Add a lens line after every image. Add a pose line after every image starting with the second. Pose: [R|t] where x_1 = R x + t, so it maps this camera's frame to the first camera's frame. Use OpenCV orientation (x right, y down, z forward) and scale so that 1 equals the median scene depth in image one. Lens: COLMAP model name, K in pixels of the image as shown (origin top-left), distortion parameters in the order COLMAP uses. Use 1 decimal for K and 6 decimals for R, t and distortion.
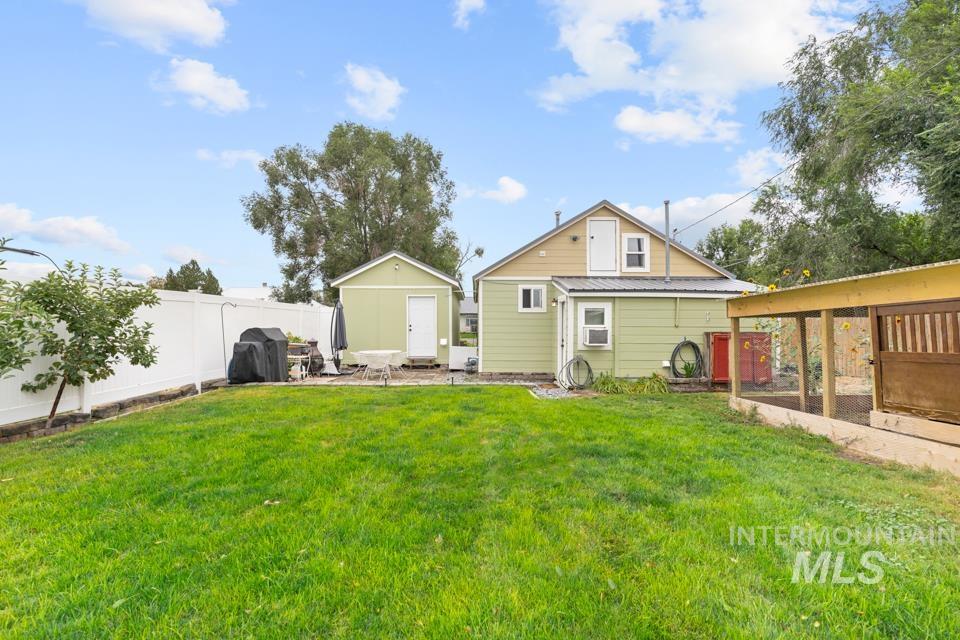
lens RADIAL K [[430.2, 0, 482.0], [0, 430.2, 320.5], [0, 0, 1]] dist [-0.002410, 0.000208]
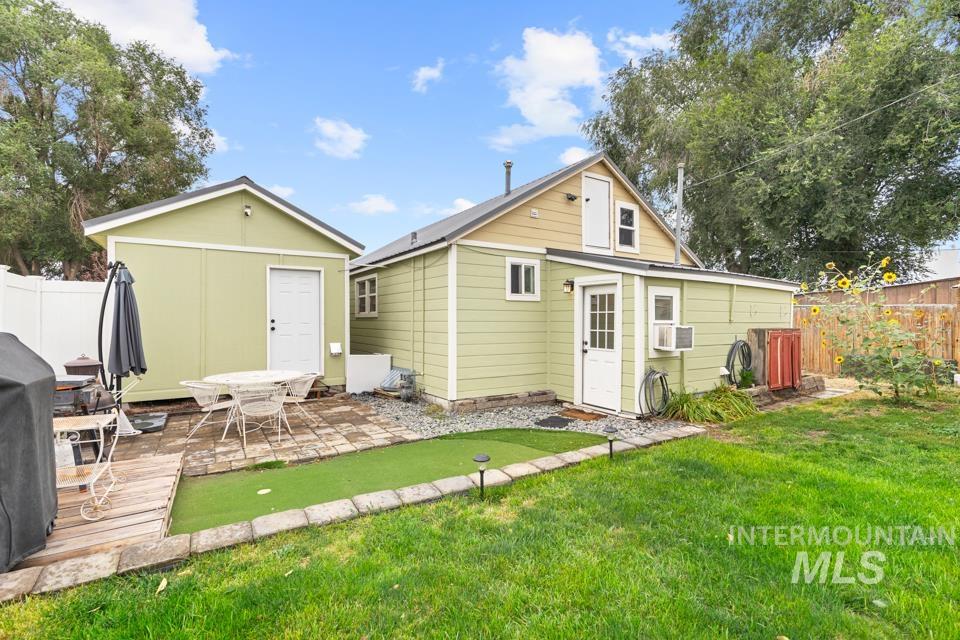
lens RADIAL K [[430.2, 0, 482.0], [0, 430.2, 320.5], [0, 0, 1]] dist [-0.002410, 0.000208]
pose [[0.849420, -0.000453, 0.527718, -0.281187], [-0.006909, 0.999904, 0.011979, 0.003983], [-0.527673, -0.013821, 0.849335, 0.473169]]
